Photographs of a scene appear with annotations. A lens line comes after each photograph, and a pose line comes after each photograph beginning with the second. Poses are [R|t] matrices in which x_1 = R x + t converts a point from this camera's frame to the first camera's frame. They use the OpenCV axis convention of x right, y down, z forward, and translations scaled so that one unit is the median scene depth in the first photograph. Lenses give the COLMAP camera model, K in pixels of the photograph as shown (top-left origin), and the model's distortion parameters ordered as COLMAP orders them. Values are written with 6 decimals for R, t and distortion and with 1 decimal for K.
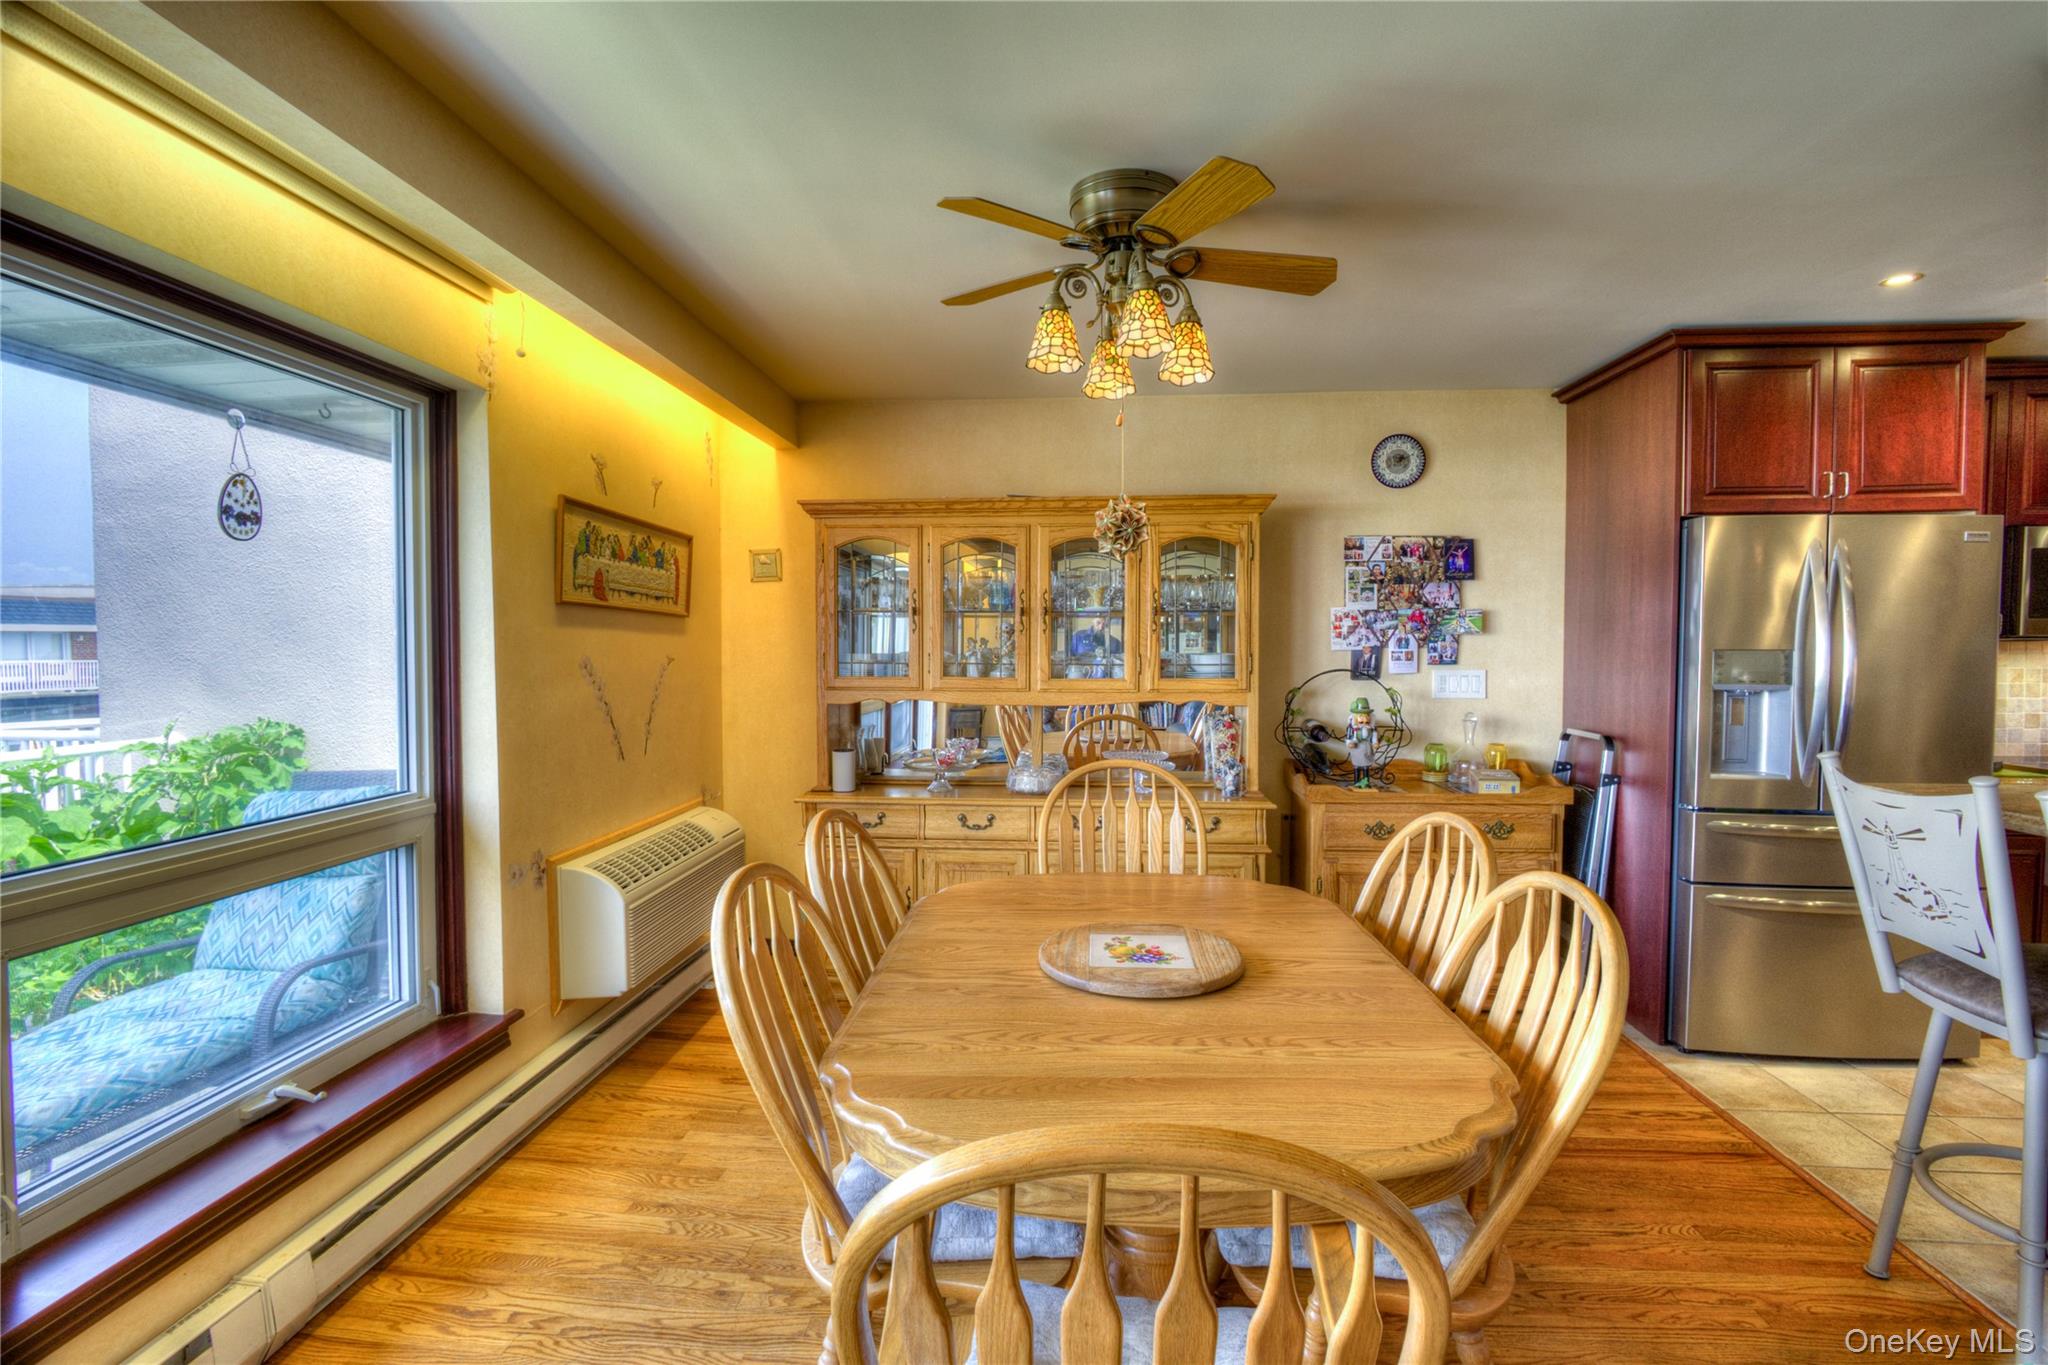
lens RADIAL K [[943.8, 0, 1023.7], [0, 943.8, 682.3], [0, 0, 1]] dist [-0.021185, 0.007645]
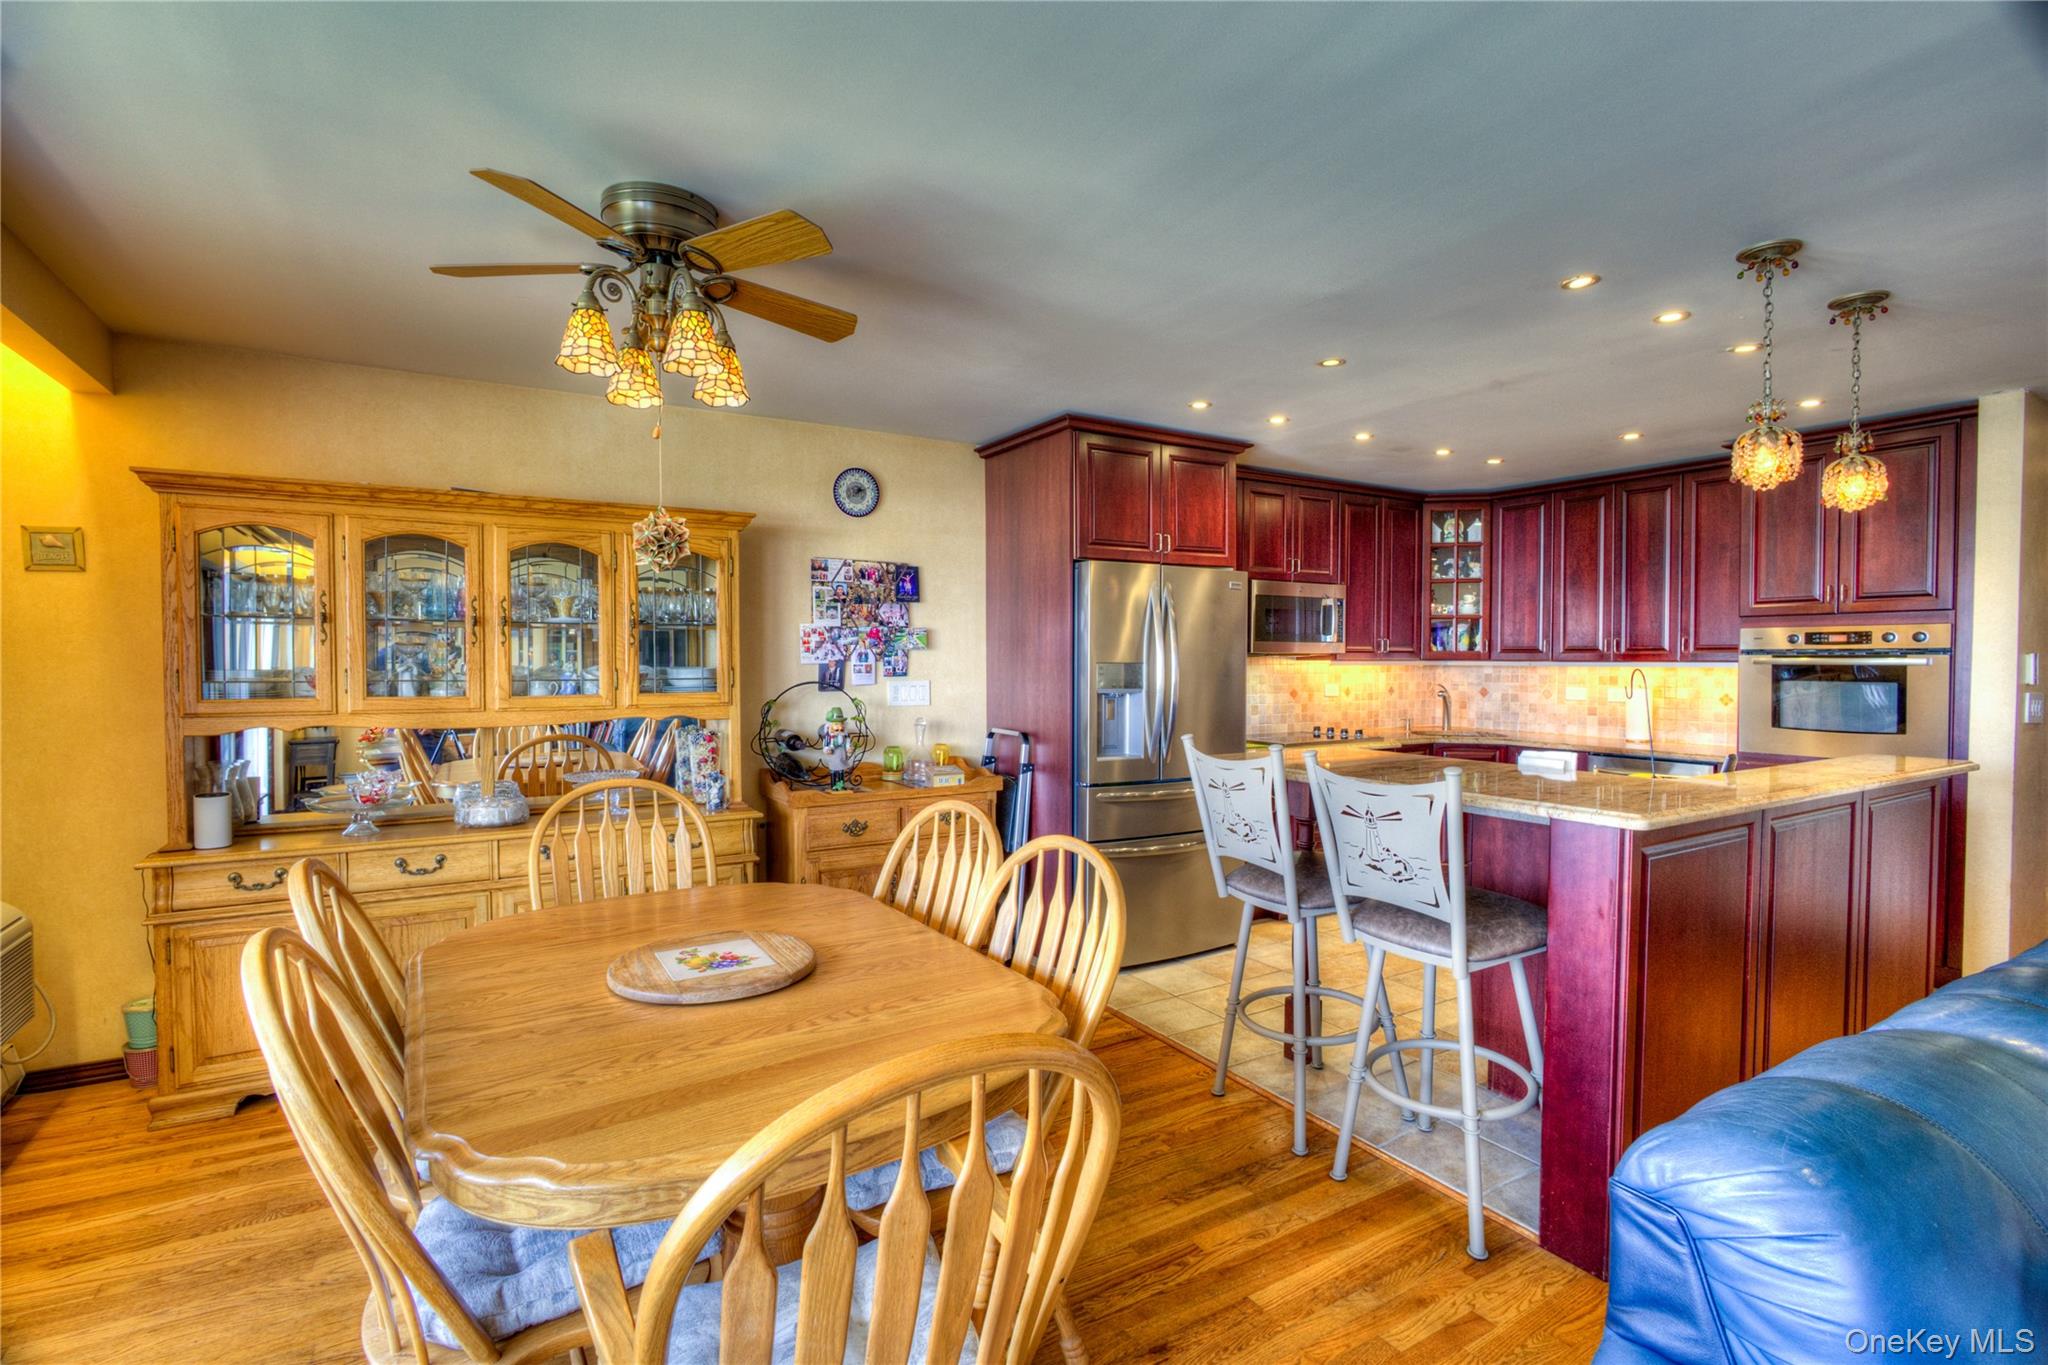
lens RADIAL K [[951.8, 0, 1024.7], [0, 951.8, 684.0], [0, 0, 1]] dist [-0.021992, 0.006790]
pose [[0.812142, -0.014802, 0.583272, -0.105257], [0.022183, 0.999739, -0.005517, 0.000080], [-0.583038, 0.017419, 0.812258, -0.019546]]
